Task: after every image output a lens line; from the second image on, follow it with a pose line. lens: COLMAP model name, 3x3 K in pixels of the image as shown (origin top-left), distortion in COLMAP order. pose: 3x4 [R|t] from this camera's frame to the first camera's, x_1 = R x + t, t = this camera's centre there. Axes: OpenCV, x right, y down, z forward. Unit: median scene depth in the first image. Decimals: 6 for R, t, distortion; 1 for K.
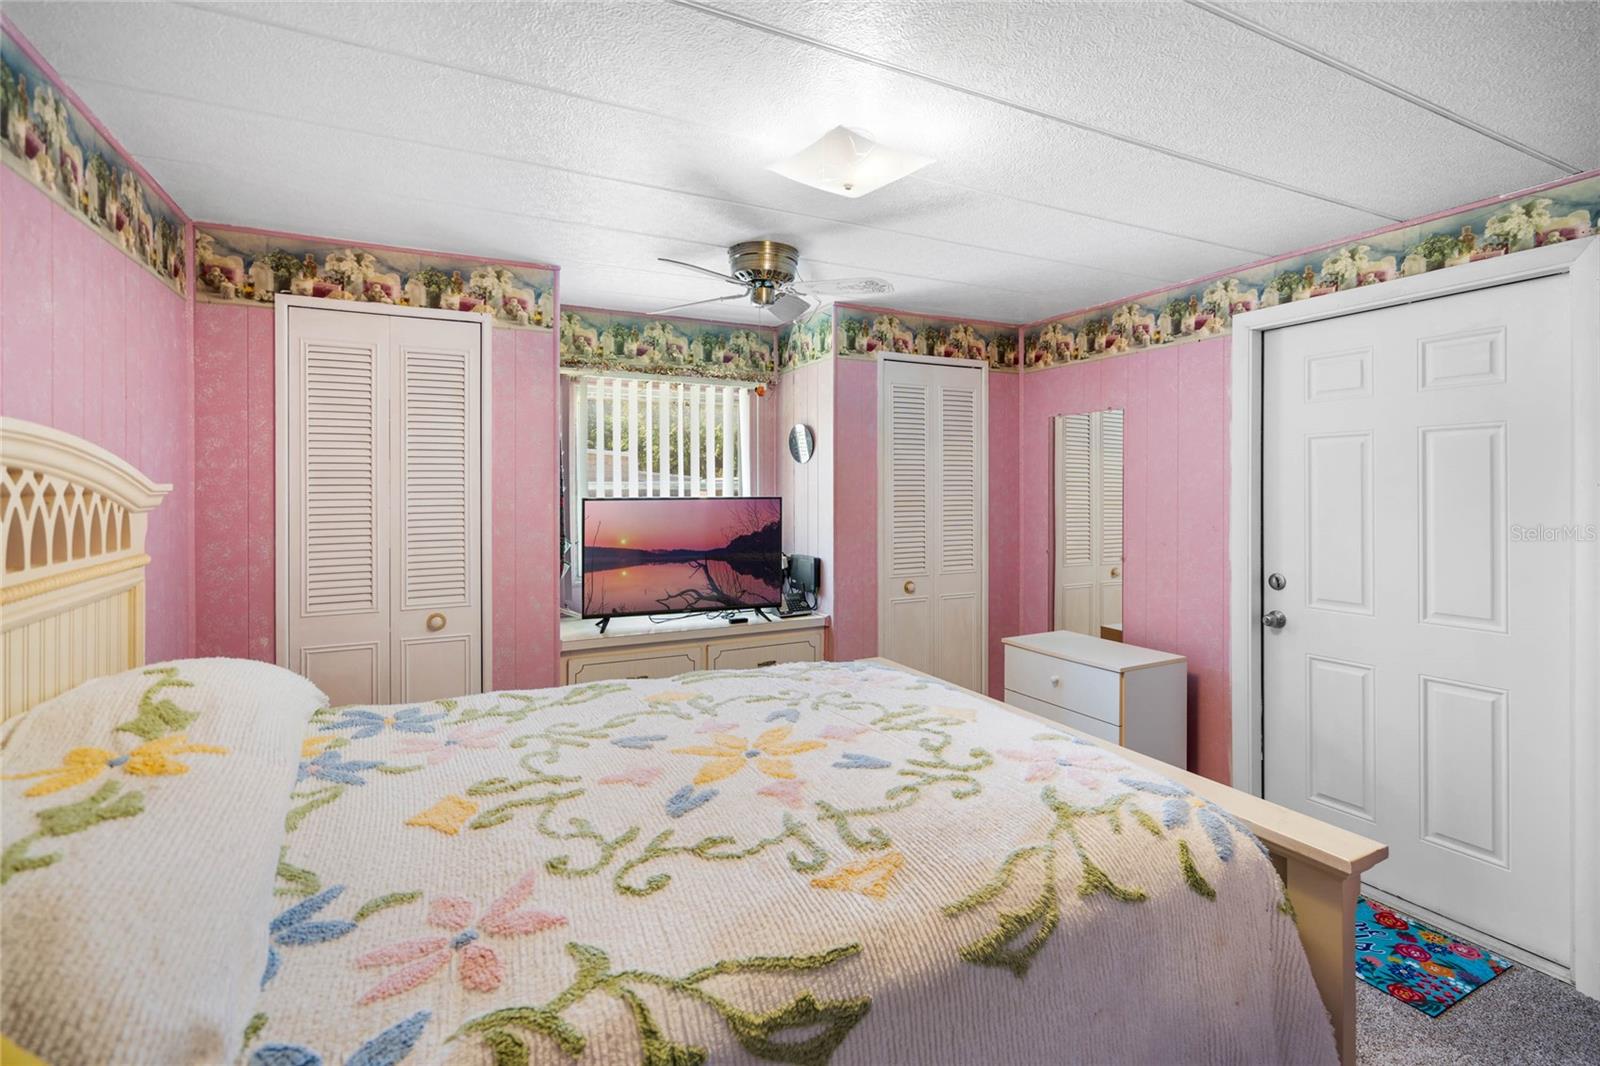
lens RADIAL K [[722.8, 0, 798.9], [0, 722.8, 491.0], [0, 0, 1]] dist [-0.004015, 0.001340]
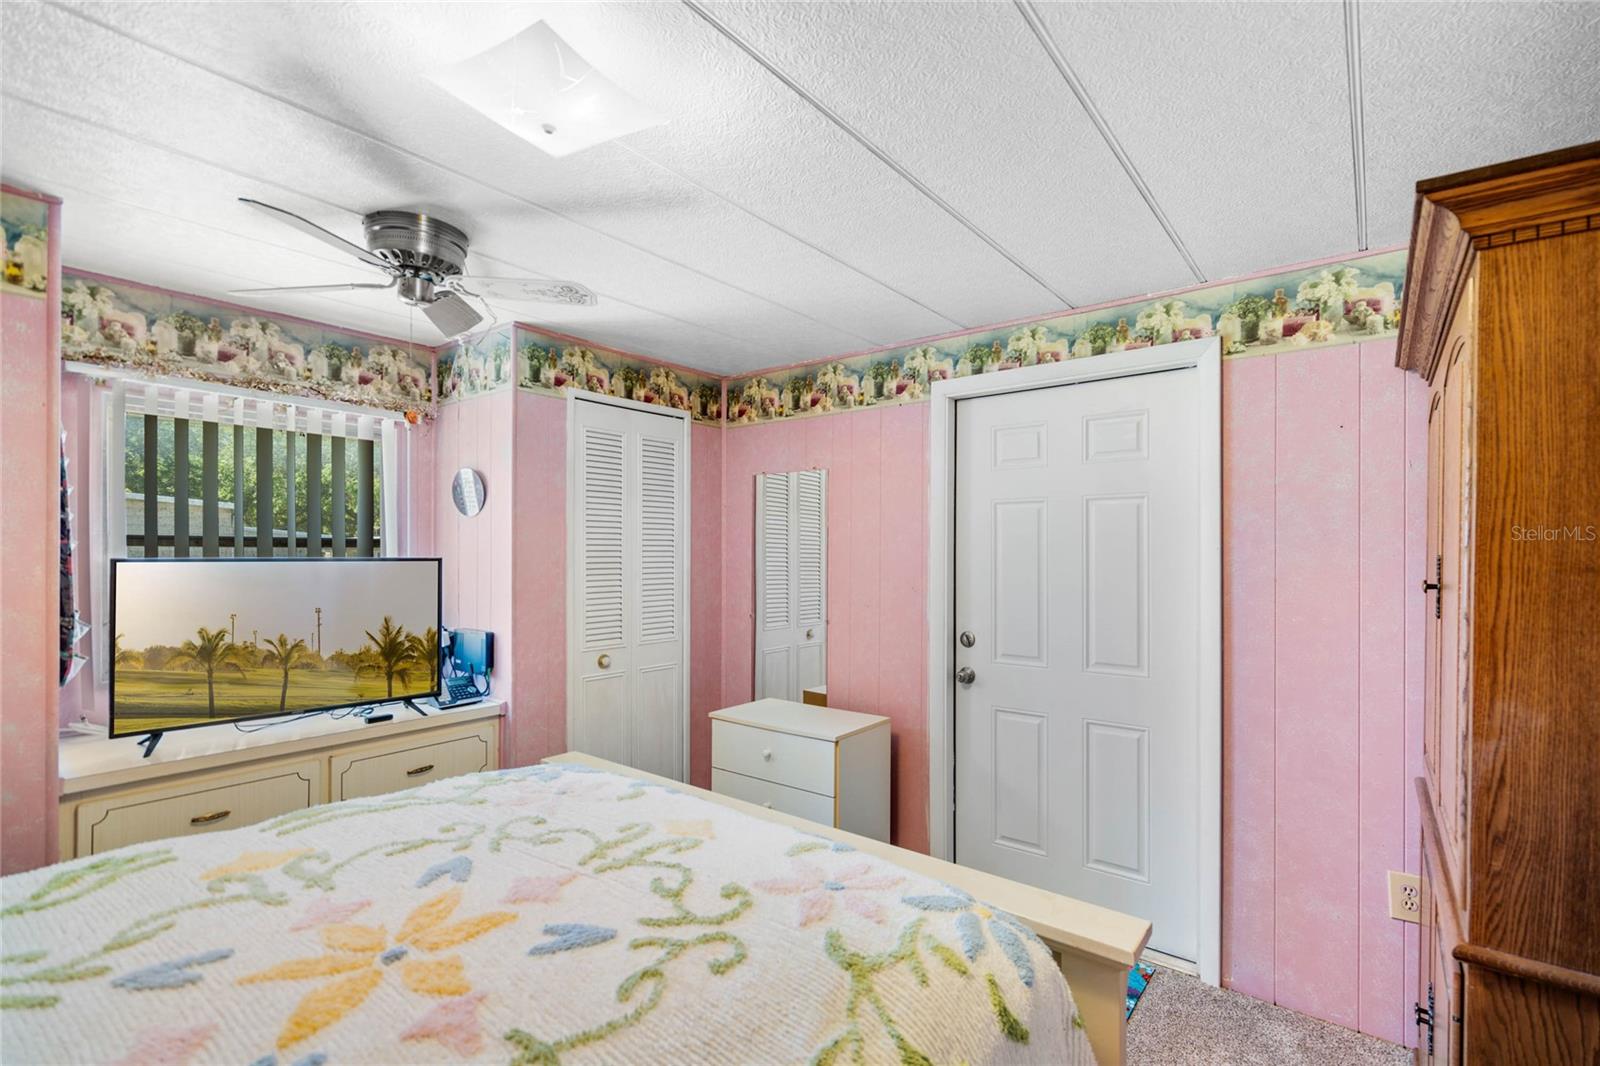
lens RADIAL K [[722.8, 0, 798.0], [0, 722.8, 556.1], [0, 0, 1]] dist [-0.004015, 0.001340]
pose [[0.905947, 0.004055, 0.423373, -0.007049], [-0.005504, 0.999982, 0.002201, 0.003581], [-0.423356, -0.004325, 0.905953, 0.159112]]
